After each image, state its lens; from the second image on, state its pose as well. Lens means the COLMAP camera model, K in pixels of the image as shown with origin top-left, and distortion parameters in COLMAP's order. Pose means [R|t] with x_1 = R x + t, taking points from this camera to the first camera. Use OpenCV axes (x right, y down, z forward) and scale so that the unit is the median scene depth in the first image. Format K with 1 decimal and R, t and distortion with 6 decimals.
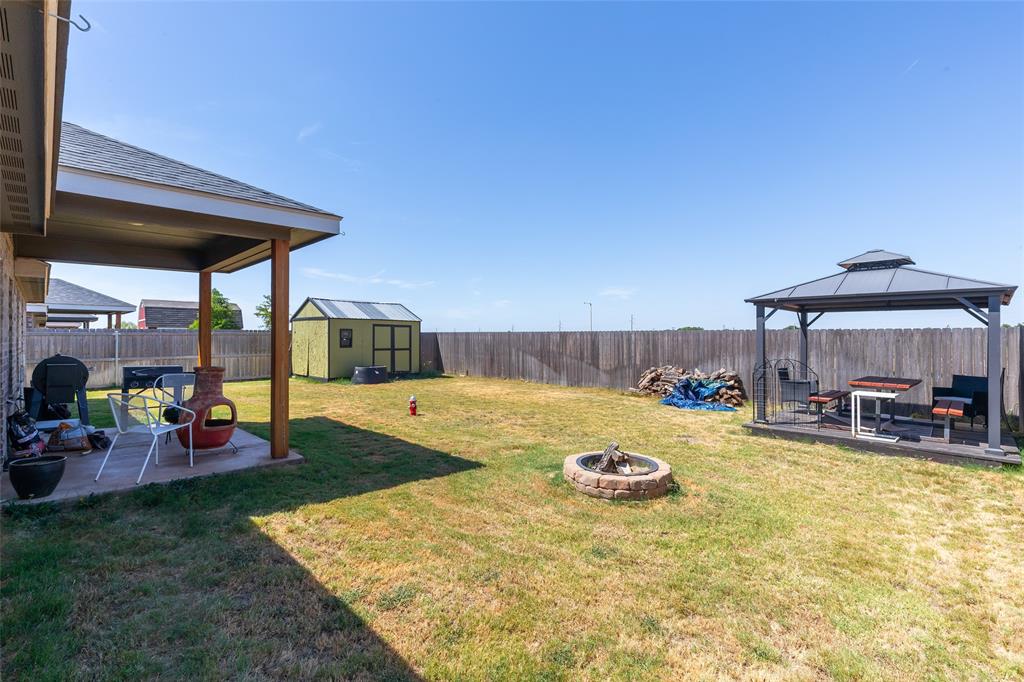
lens RADIAL K [[467.6, 0, 511.5], [0, 467.6, 339.7], [0, 0, 1]] dist [0.004070, -0.000170]
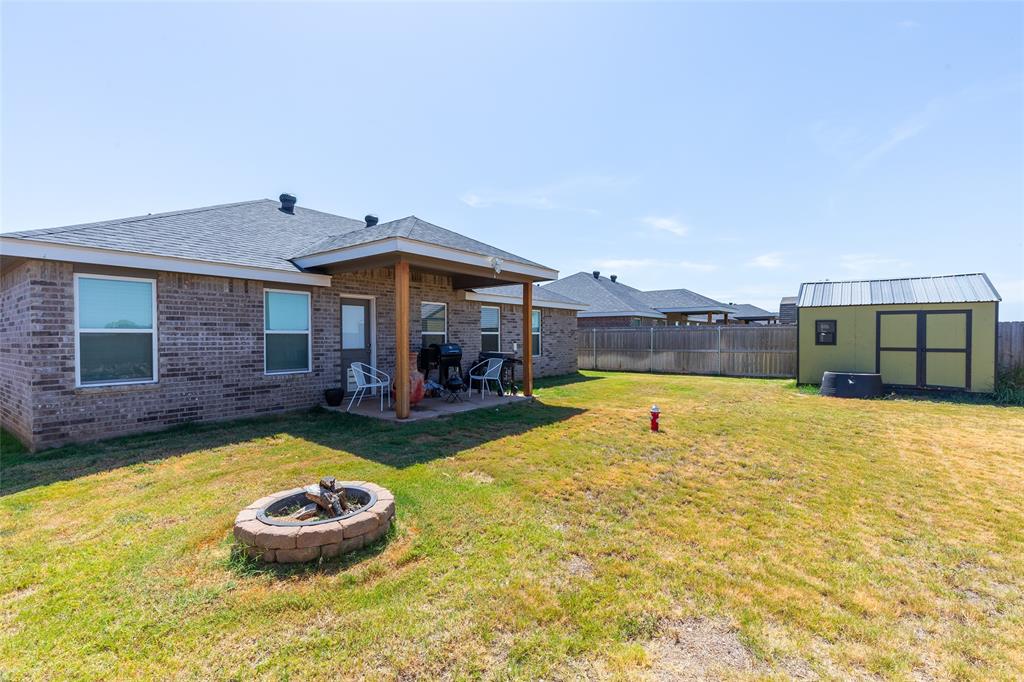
lens RADIAL K [[467.6, 0, 511.1], [0, 467.6, 342.0], [0, 0, 1]] dist [0.004070, -0.000170]
pose [[0.145631, 0.012007, -0.989266, 0.292418], [0.000417, 0.999926, 0.012198, 0.002385], [0.989339, -0.002189, 0.145615, 0.363153]]
